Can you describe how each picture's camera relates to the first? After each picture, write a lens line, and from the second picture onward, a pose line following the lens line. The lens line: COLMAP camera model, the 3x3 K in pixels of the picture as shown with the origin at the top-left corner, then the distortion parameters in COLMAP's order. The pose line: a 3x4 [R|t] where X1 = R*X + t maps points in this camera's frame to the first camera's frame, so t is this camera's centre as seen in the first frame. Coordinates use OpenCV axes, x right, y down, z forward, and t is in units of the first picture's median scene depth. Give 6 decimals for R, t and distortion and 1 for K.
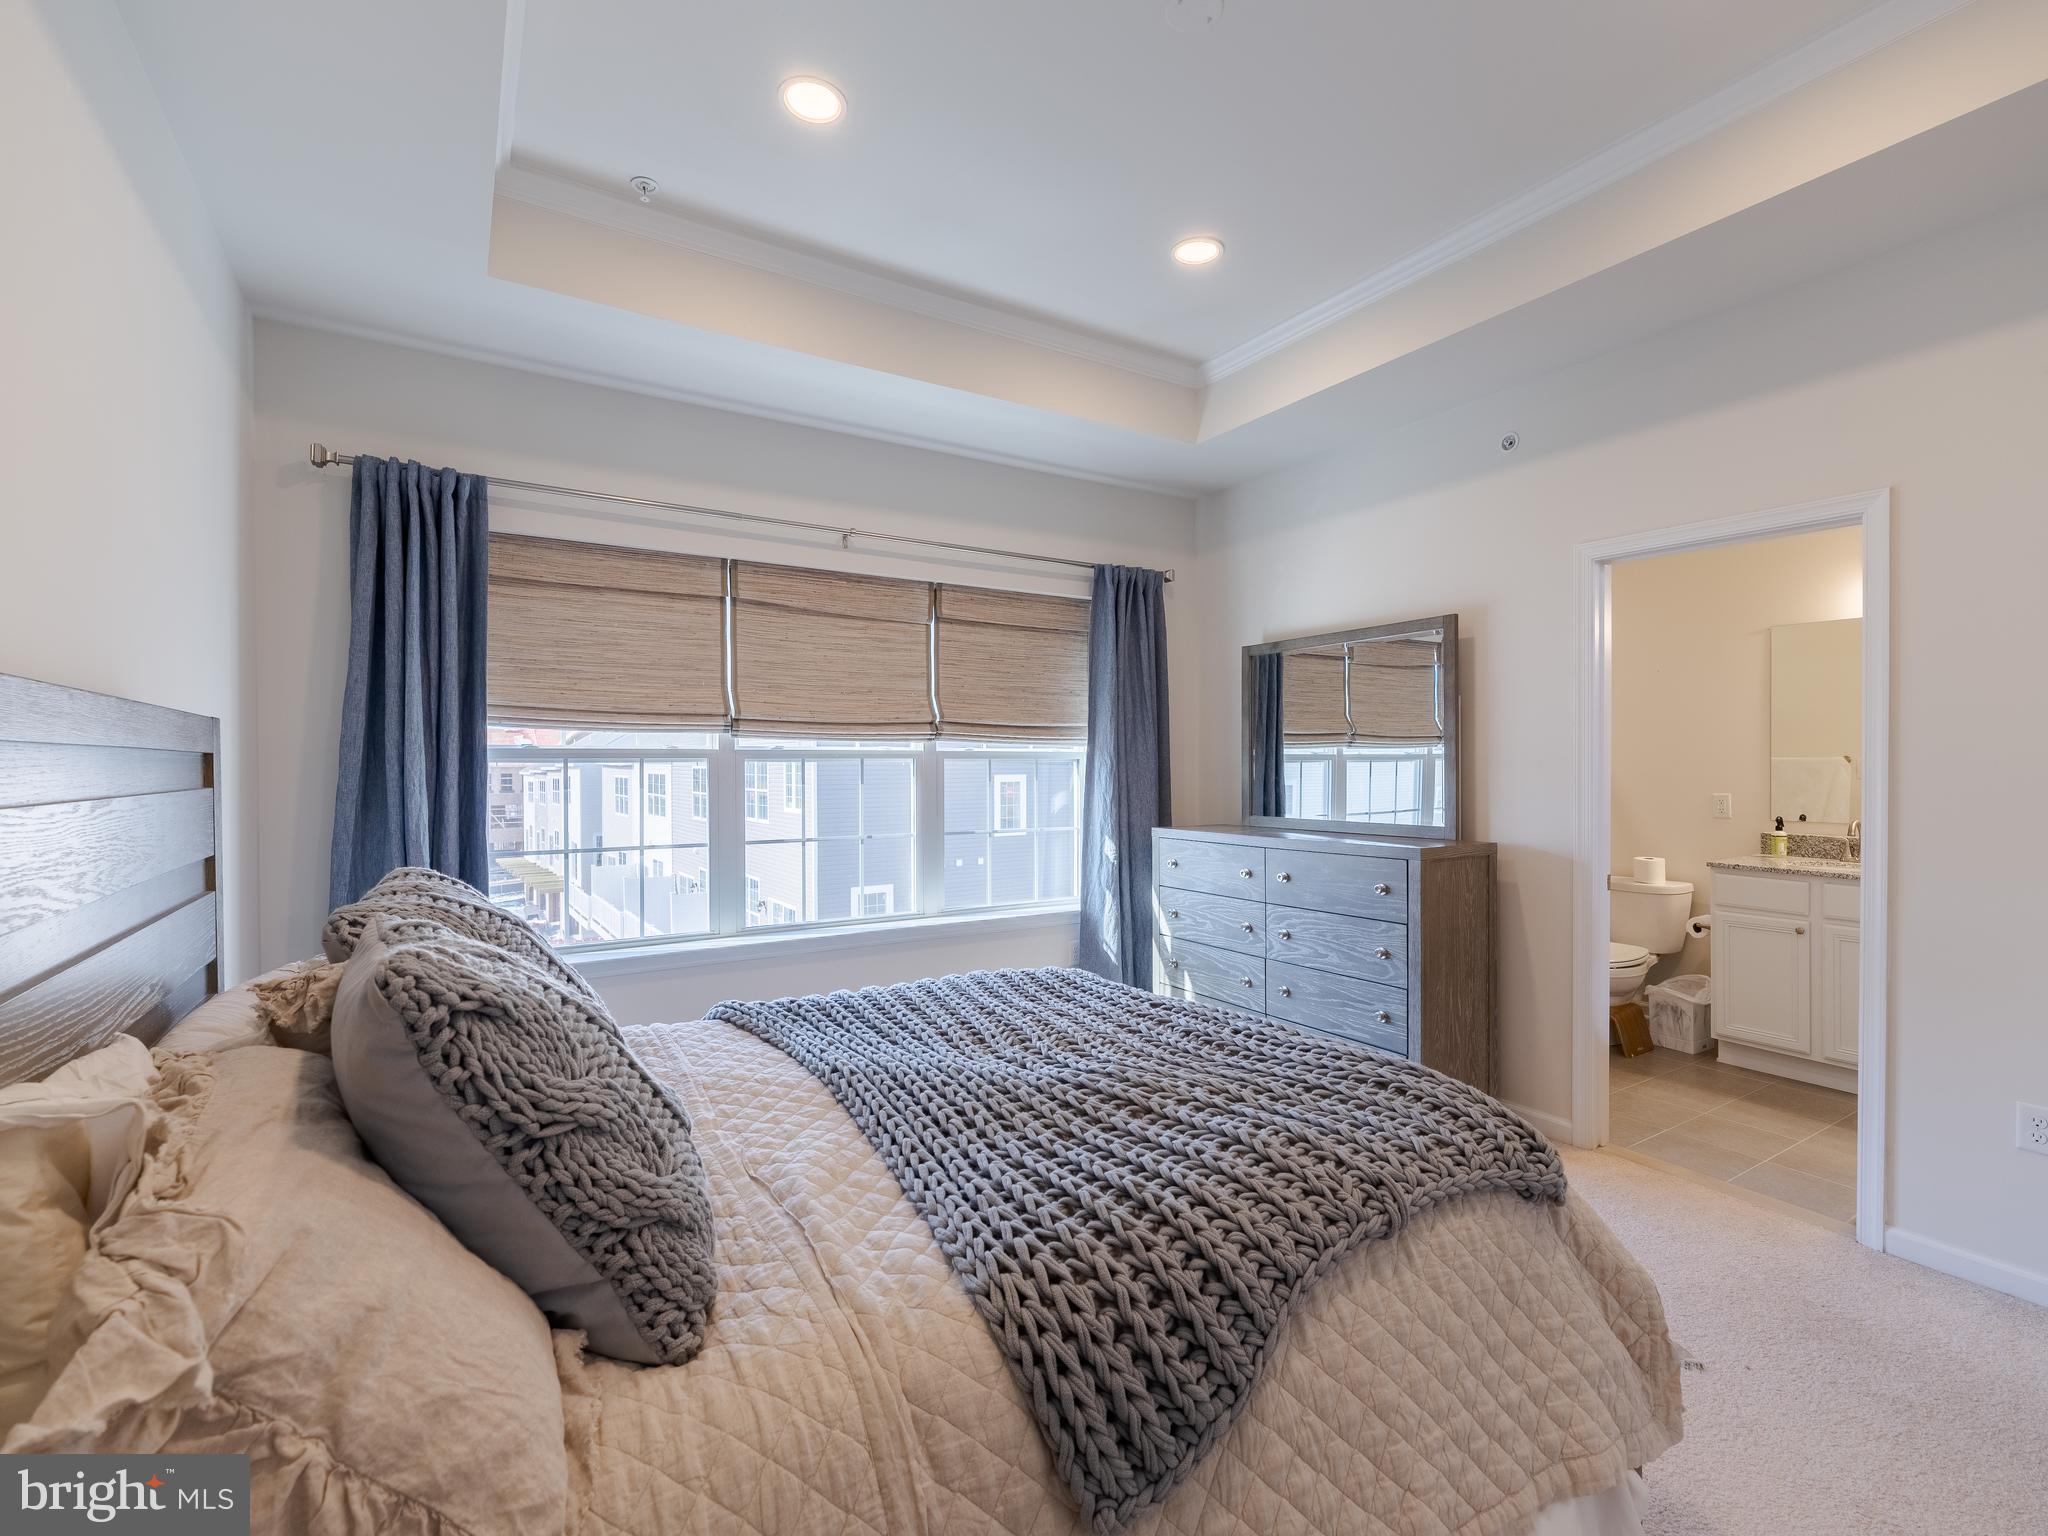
lens RADIAL K [[927.8, 0, 1018.3], [0, 927.8, 761.6], [0, 0, 1]] dist [-0.000274, -0.005294]
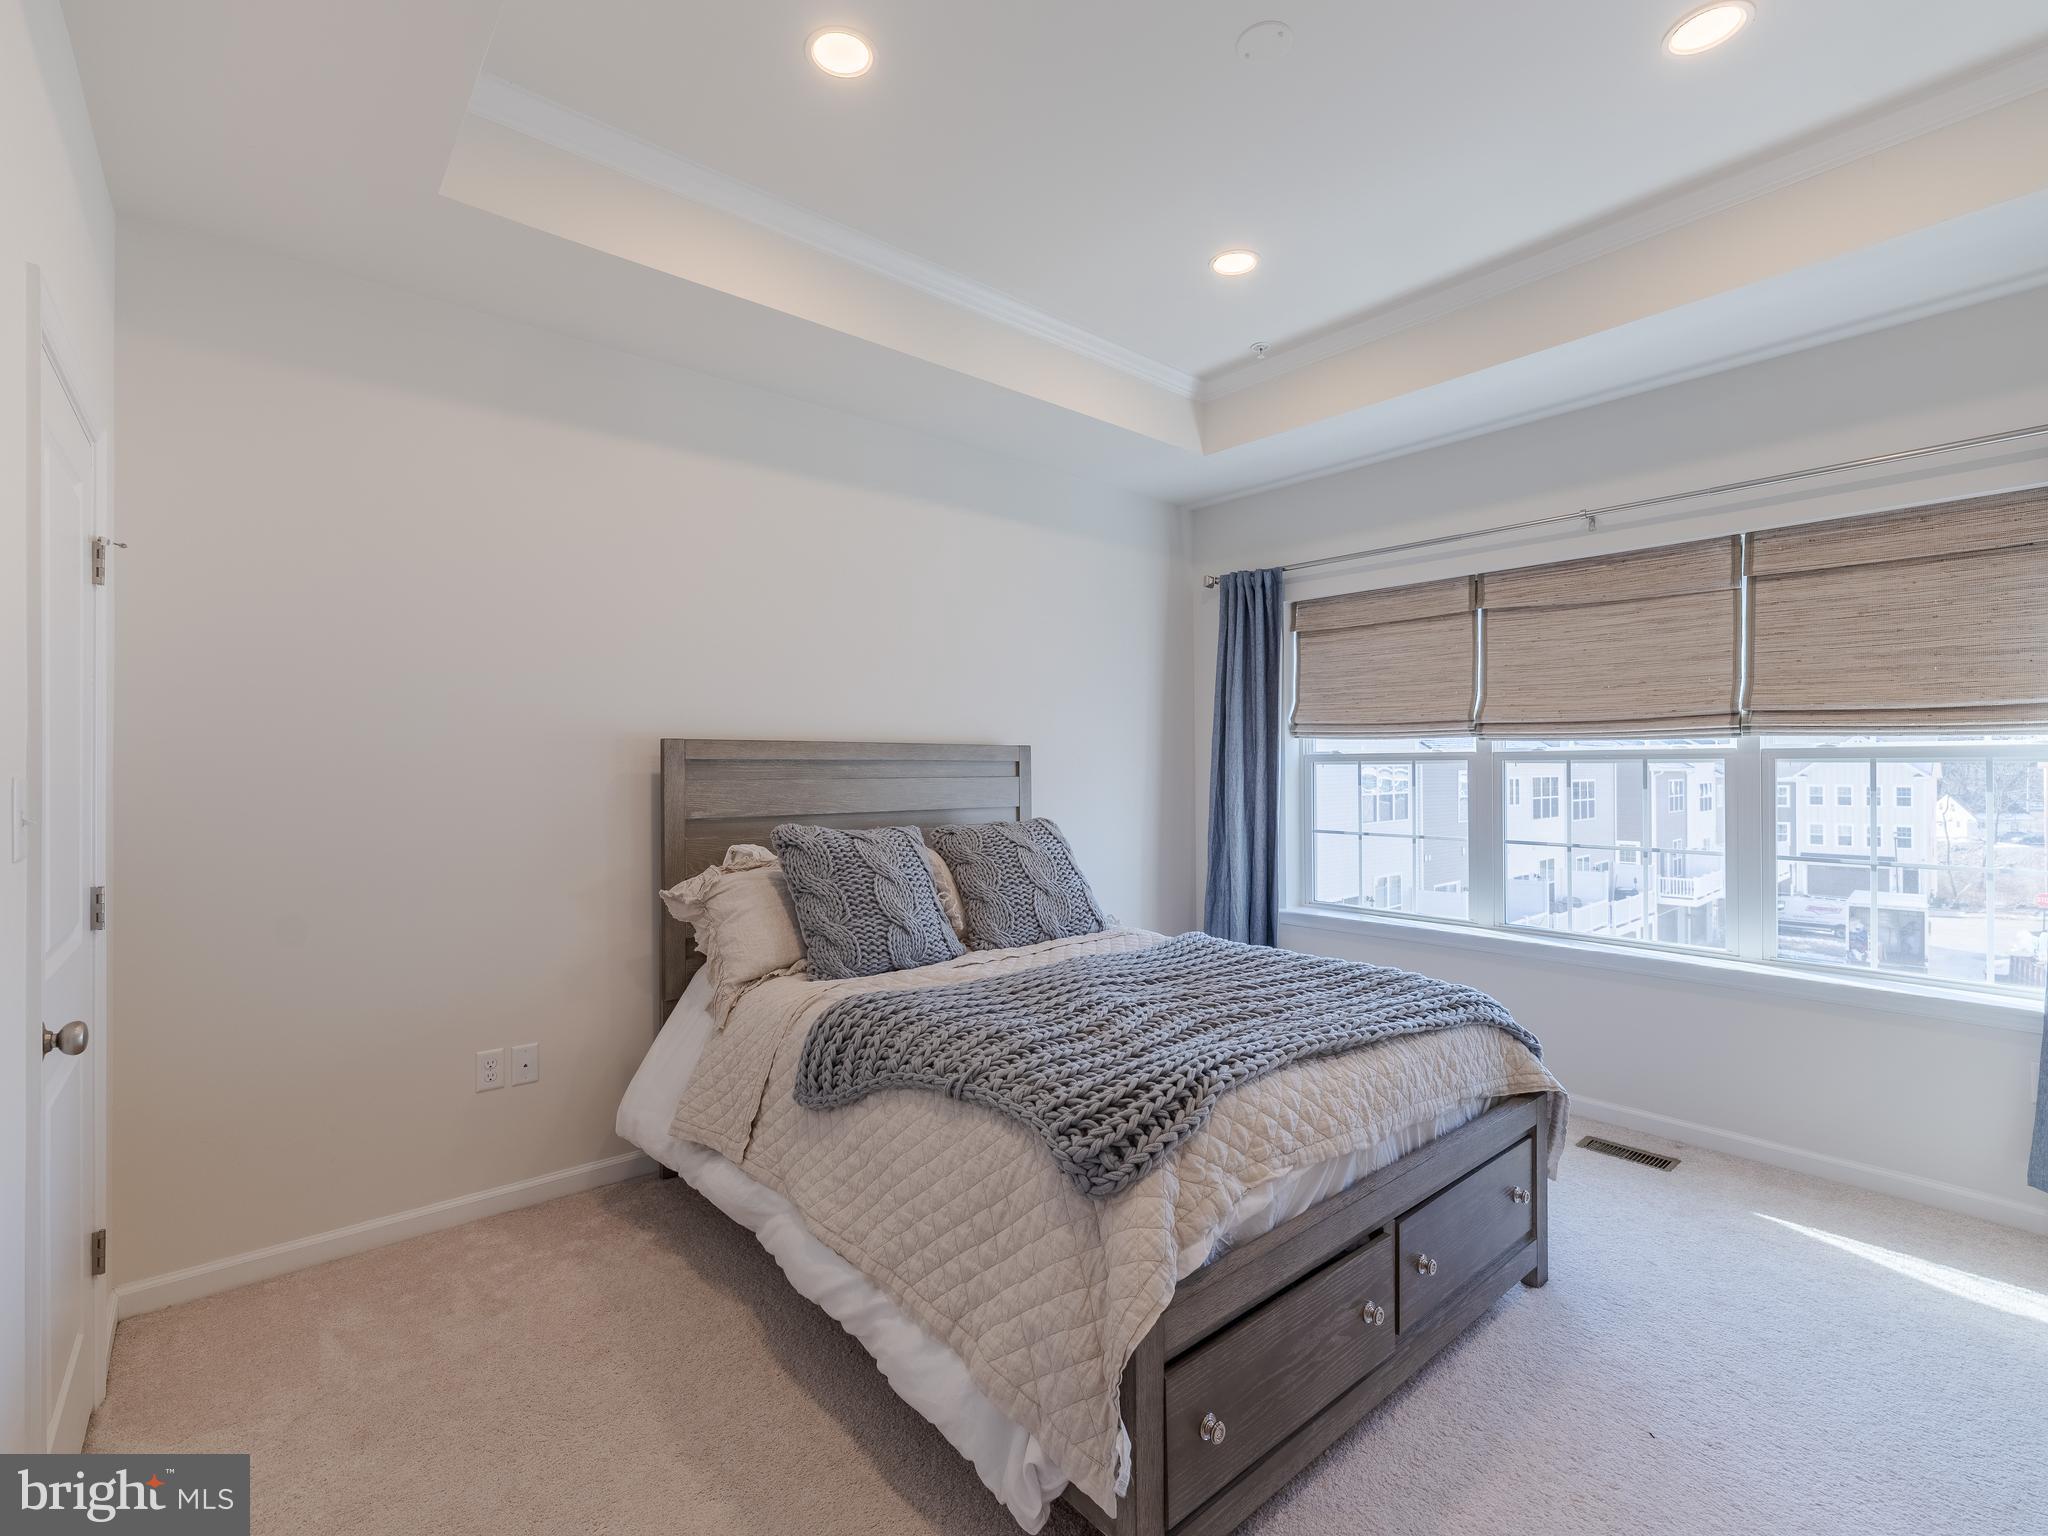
lens RADIAL K [[927.8, 0, 1018.3], [0, 927.8, 761.6], [0, 0, 1]] dist [-0.000274, -0.005294]
pose [[0.156435, -0.004788, -0.987677, 0.651854], [0.003039, 0.999986, -0.004366, 0.000812], [0.987684, -0.002318, 0.156447, 0.304994]]
